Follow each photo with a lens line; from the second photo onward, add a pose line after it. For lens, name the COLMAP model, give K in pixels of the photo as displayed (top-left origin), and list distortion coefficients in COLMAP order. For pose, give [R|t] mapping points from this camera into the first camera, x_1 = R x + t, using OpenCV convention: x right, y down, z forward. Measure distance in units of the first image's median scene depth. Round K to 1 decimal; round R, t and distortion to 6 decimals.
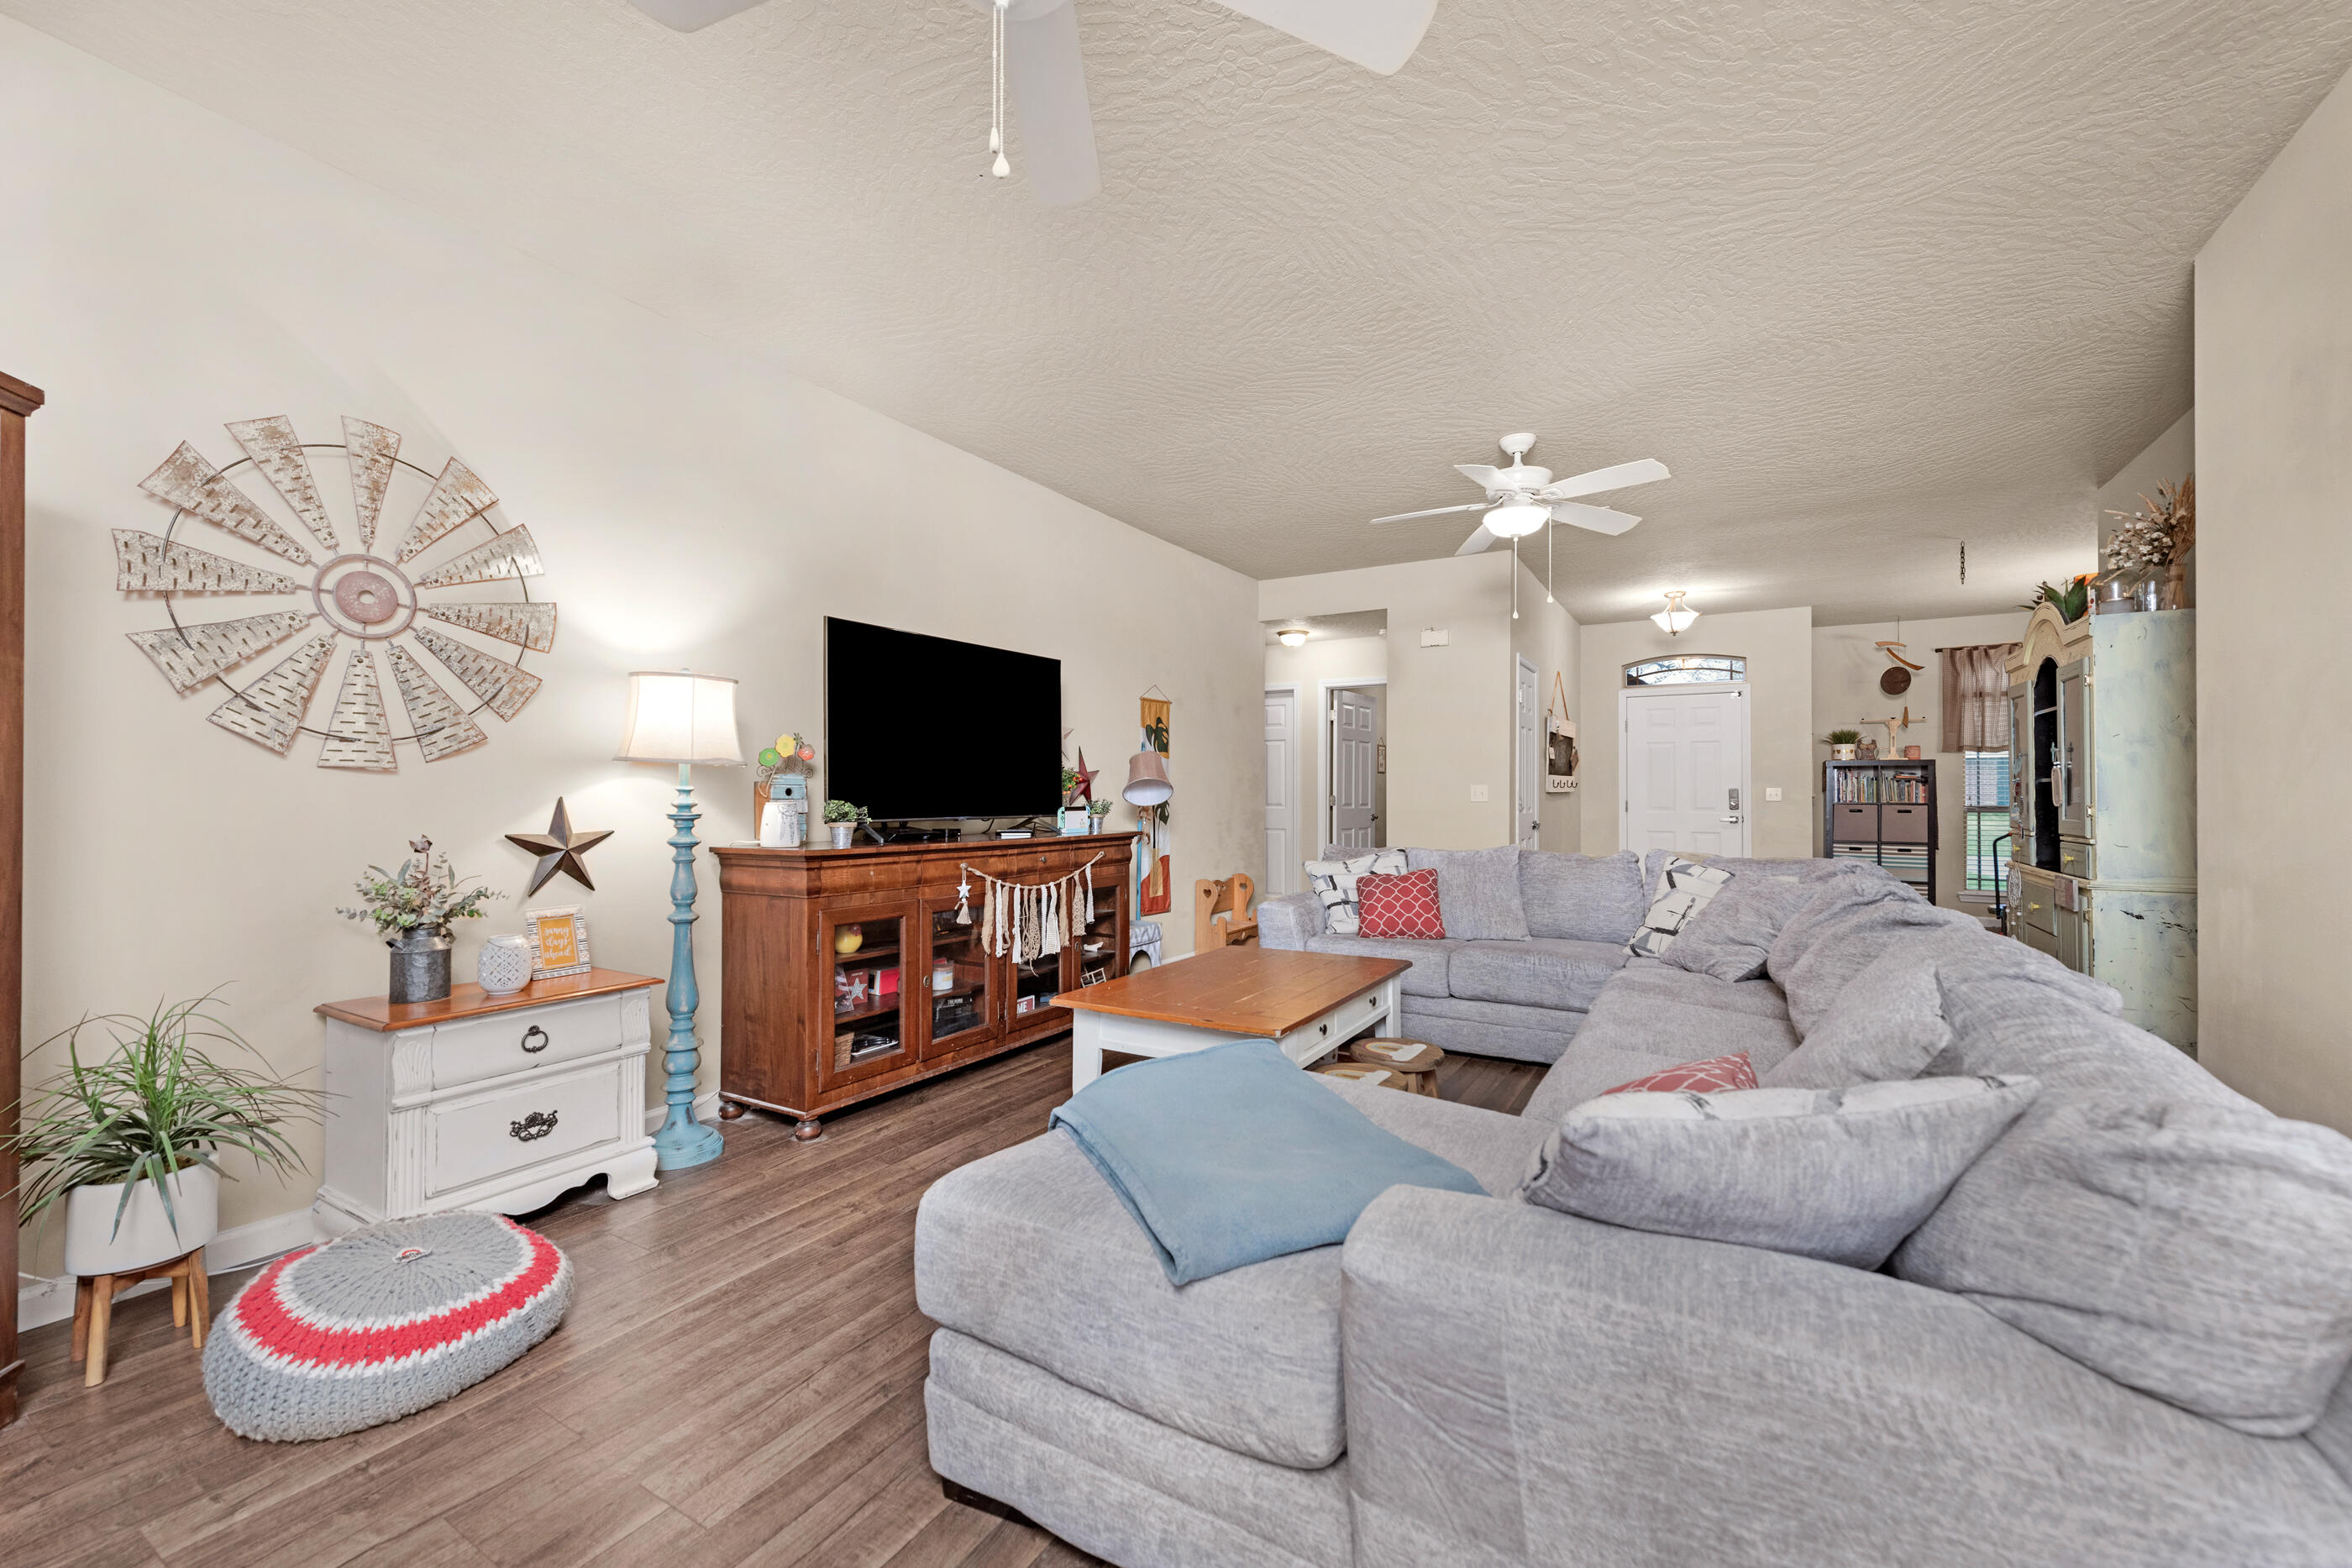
lens RADIAL K [[933.6, 0, 1162.0], [0, 933.6, 785.5], [0, 0, 1]] dist [0.013496, -0.003729]
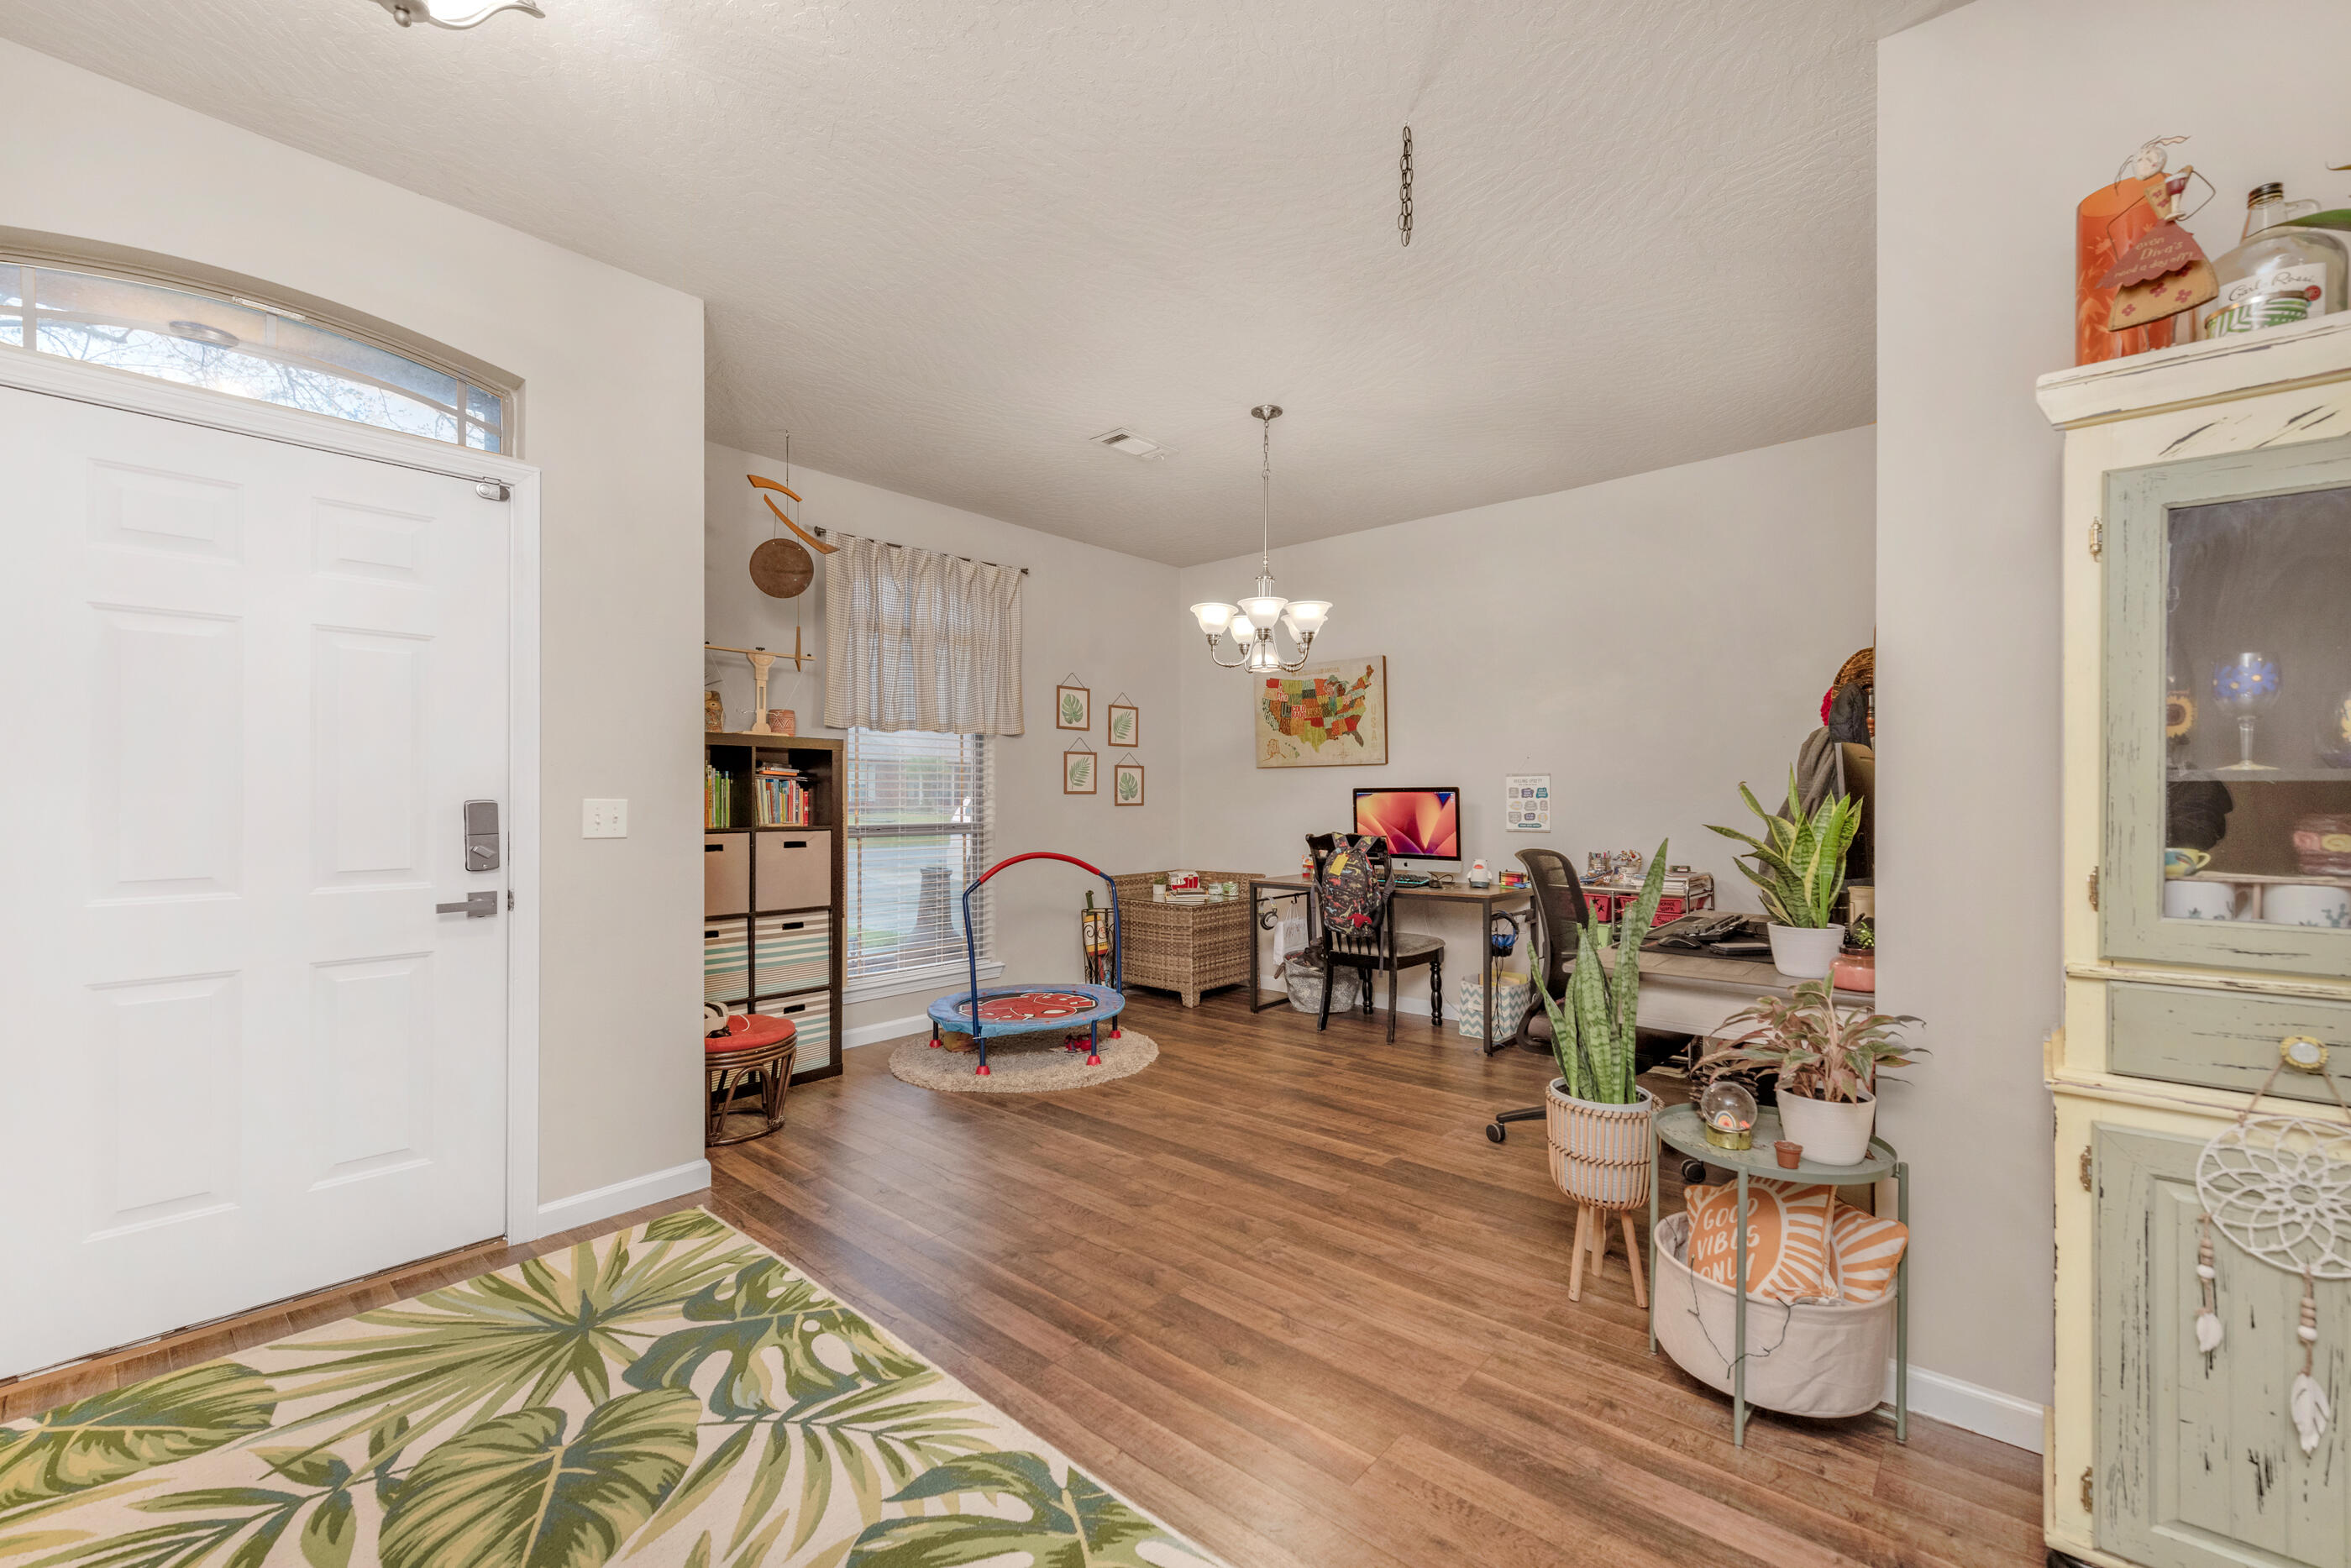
lens RADIAL K [[981.8, 0, 1179.2], [0, 981.8, 792.1], [0, 0, 1]] dist [0.003489, -0.001977]
pose [[0.176119, -0.001963, 0.984367, 0.828246], [-0.008980, 0.999953, 0.003601, -0.007316], [-0.984328, -0.009473, 0.176093, 1.788617]]
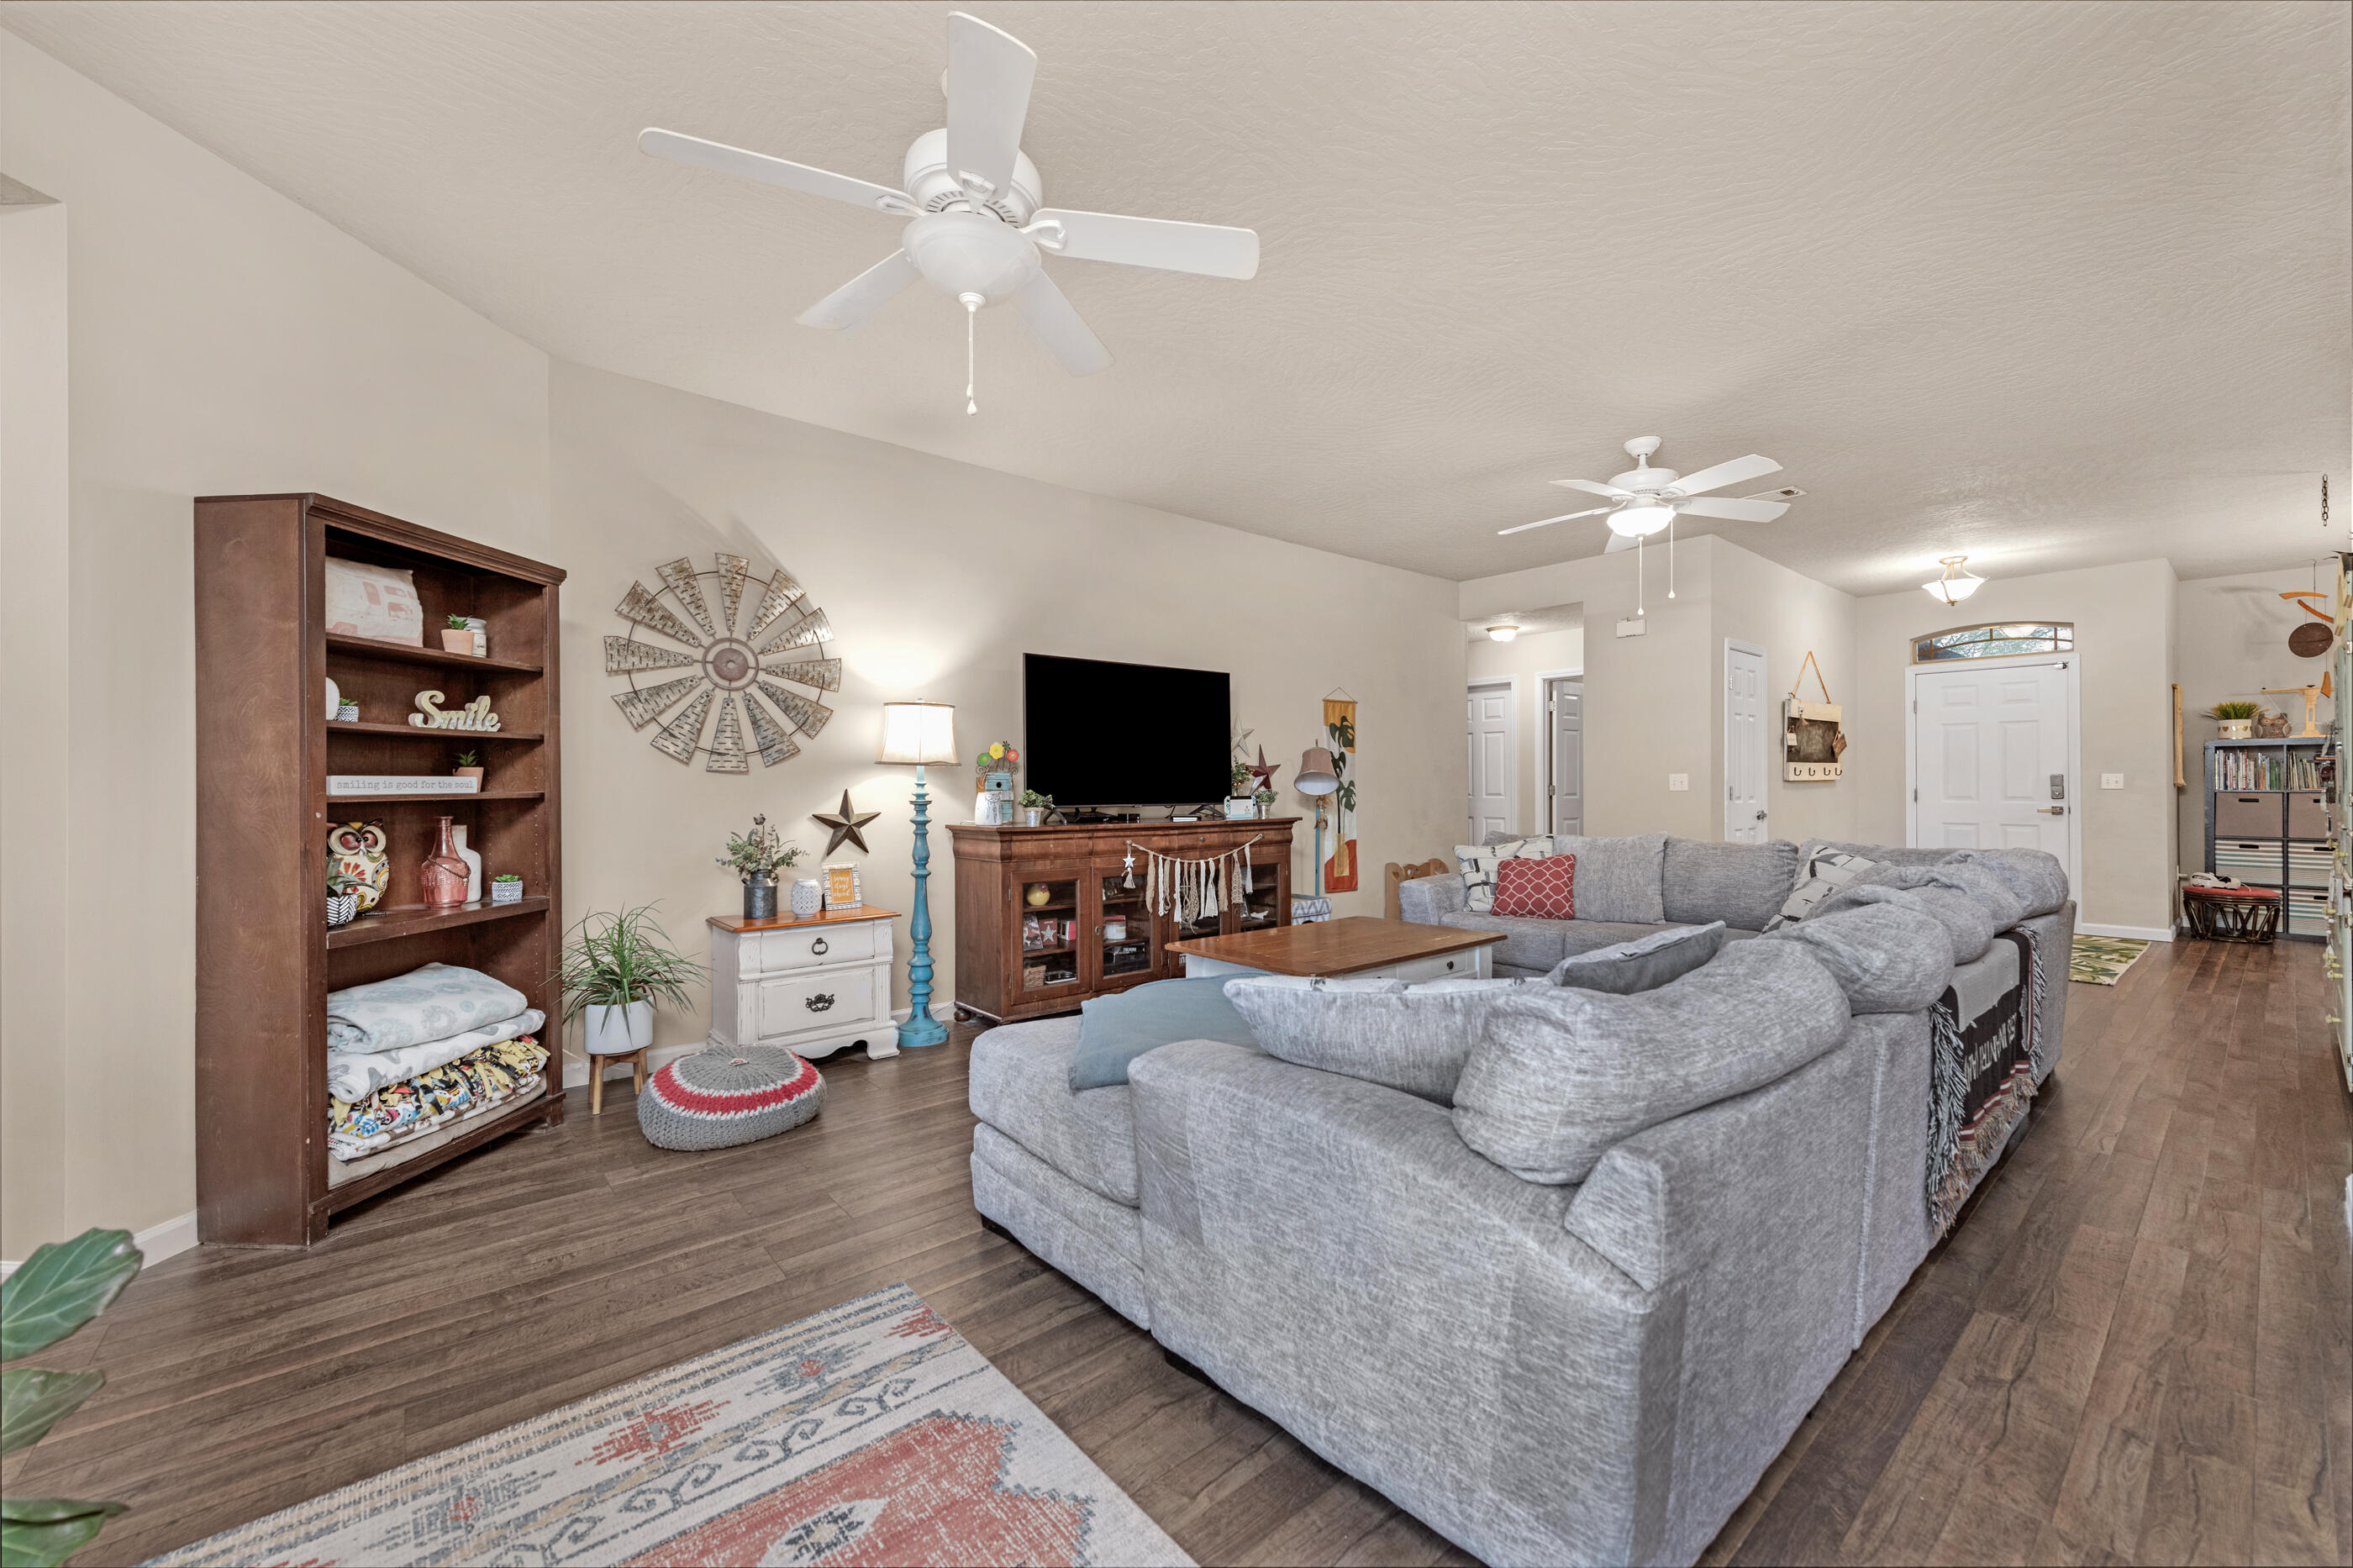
lens RADIAL K [[934.1, 0, 1198.4], [0, 934.1, 783.7], [0, 0, 1]] dist [0.013496, -0.003729]
pose [[0.947013, -0.004878, -0.321157, 0.333416], [0.007608, 0.999945, 0.007247, -0.002060], [0.321104, -0.009306, 0.946998, -0.201874]]
